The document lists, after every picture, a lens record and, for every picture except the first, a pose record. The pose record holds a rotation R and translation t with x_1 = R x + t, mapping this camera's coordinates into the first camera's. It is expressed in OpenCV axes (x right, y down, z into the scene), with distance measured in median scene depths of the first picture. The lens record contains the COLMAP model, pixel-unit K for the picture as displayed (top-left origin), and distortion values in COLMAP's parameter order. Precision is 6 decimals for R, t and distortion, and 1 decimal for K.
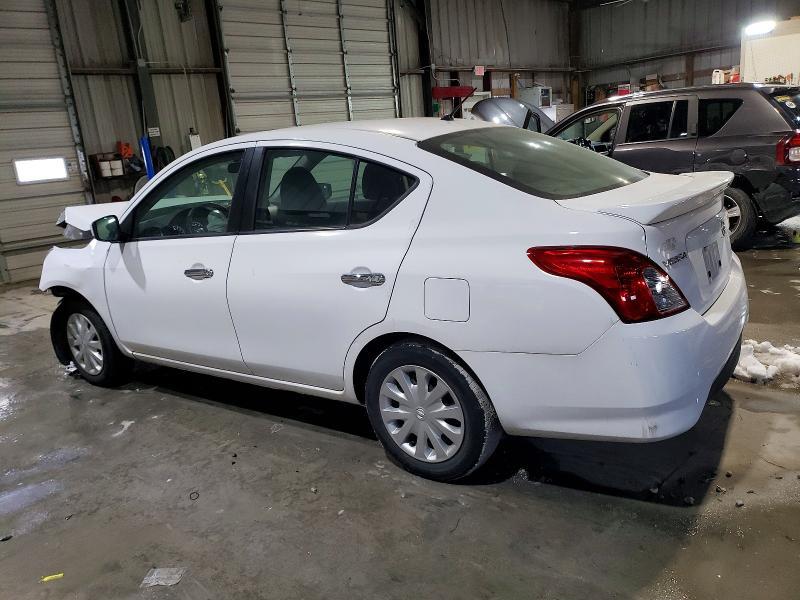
lens RADIAL K [[642.5, 0, 393.4], [0, 642.5, 300.7], [0, 0, 1]] dist [-0.004900, -0.005596]
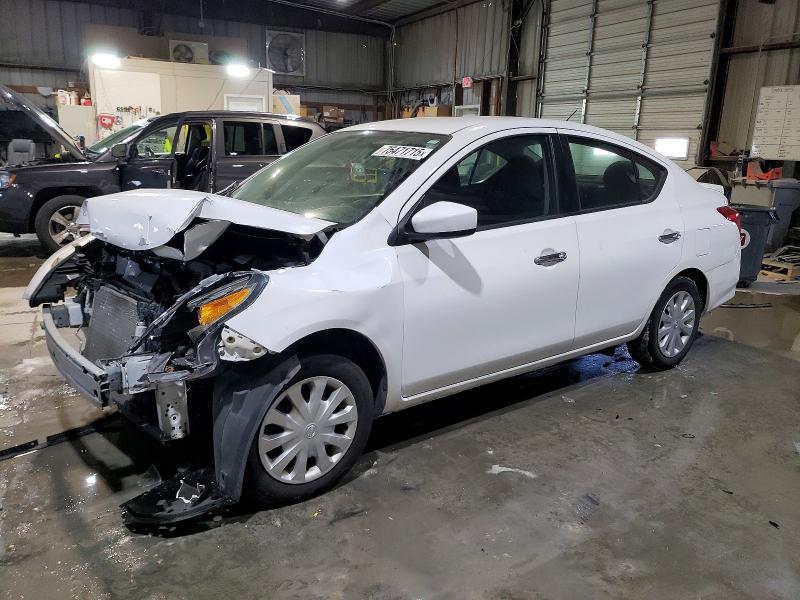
lens RADIAL K [[642.5, 0, 393.4], [0, 642.5, 300.7], [0, 0, 1]] dist [-0.004900, -0.005596]
pose [[0.282459, -0.138823, 0.949181, -0.768418], [0.186765, 0.978497, 0.087533, -0.065147], [-0.940923, 0.152549, 0.302312, 0.568835]]
